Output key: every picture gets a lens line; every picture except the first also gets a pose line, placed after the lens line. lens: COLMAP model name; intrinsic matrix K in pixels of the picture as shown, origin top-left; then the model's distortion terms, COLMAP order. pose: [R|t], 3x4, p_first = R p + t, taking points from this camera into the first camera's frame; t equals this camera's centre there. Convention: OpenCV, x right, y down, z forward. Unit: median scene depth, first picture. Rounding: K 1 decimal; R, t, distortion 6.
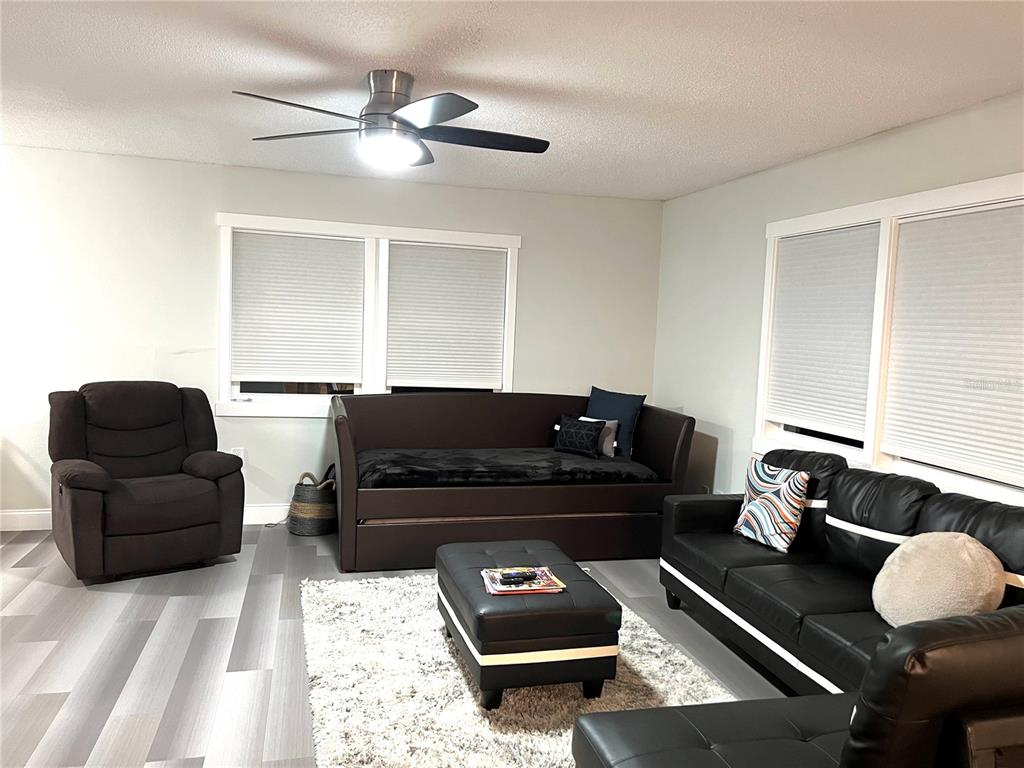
lens RADIAL K [[766.8, 0, 514.2], [0, 766.8, 380.1], [0, 0, 1]] dist [0.013137, -0.006944]
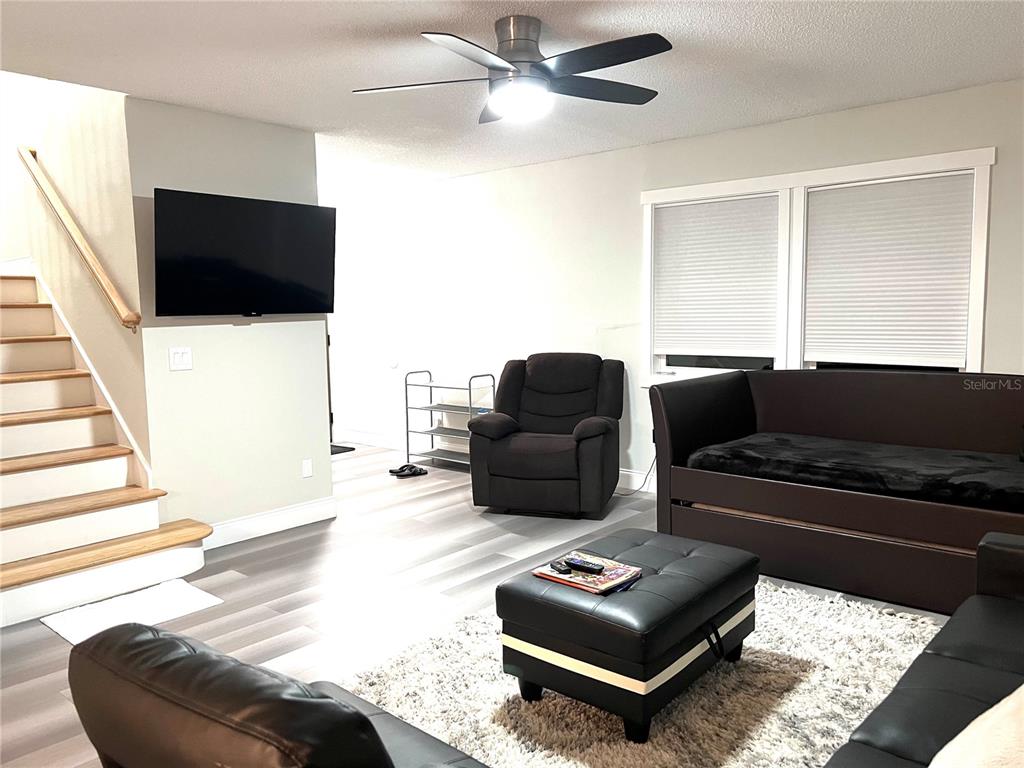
lens RADIAL K [[766.8, 0, 510.5], [0, 766.8, 387.4], [0, 0, 1]] dist [0.013137, -0.006944]
pose [[0.540618, 0.036387, -0.840481, 0.400665], [-0.022186, 0.999333, 0.028993, 0.020797], [0.840975, 0.002973, 0.541065, 0.284249]]
